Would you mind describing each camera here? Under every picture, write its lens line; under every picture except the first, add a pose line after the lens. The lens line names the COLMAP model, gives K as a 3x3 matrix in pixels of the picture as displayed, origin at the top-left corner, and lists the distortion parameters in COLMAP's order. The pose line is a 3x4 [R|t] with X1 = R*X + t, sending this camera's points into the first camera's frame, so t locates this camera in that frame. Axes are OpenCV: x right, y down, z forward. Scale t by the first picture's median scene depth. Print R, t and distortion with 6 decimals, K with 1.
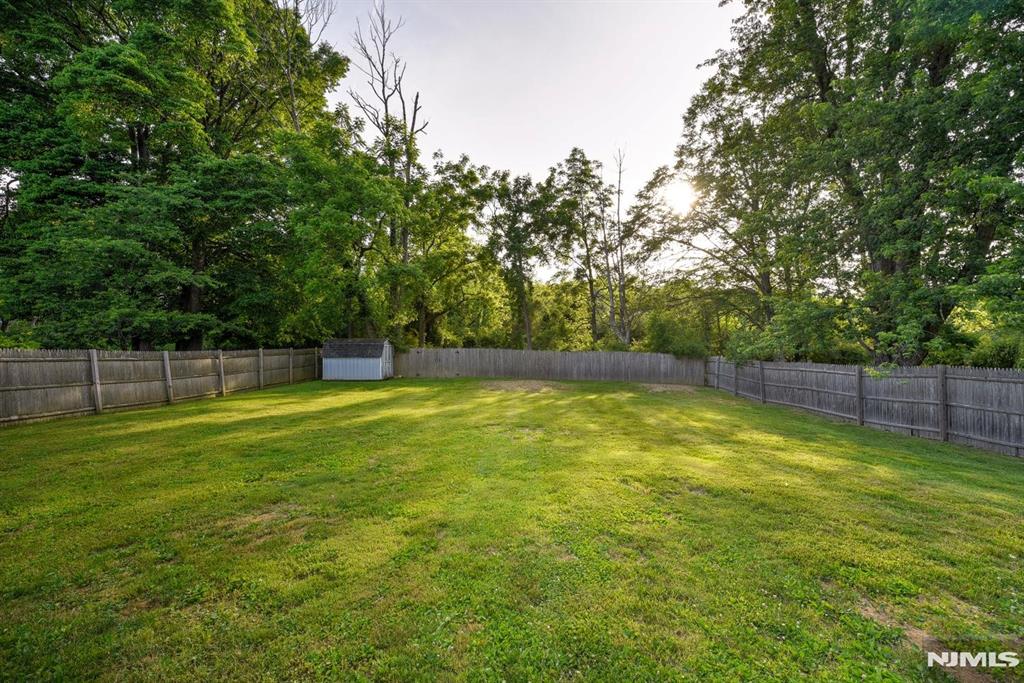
lens RADIAL K [[423.2, 0, 517.5], [0, 423.2, 337.1], [0, 0, 1]] dist [0.011132, -0.001510]
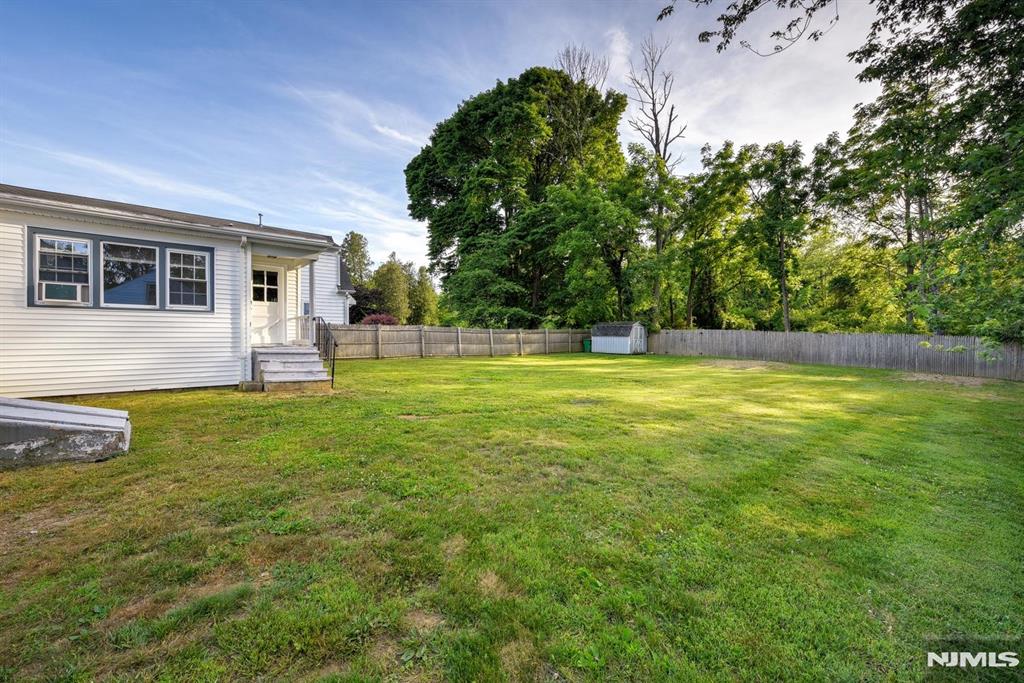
lens RADIAL K [[423.2, 0, 519.3], [0, 423.2, 336.3], [0, 0, 1]] dist [0.011132, -0.001510]
pose [[0.696008, 0.012945, -0.717918, 0.321173], [0.010195, 0.999559, 0.027906, 0.007690], [0.717962, -0.026742, 0.695568, -0.110083]]
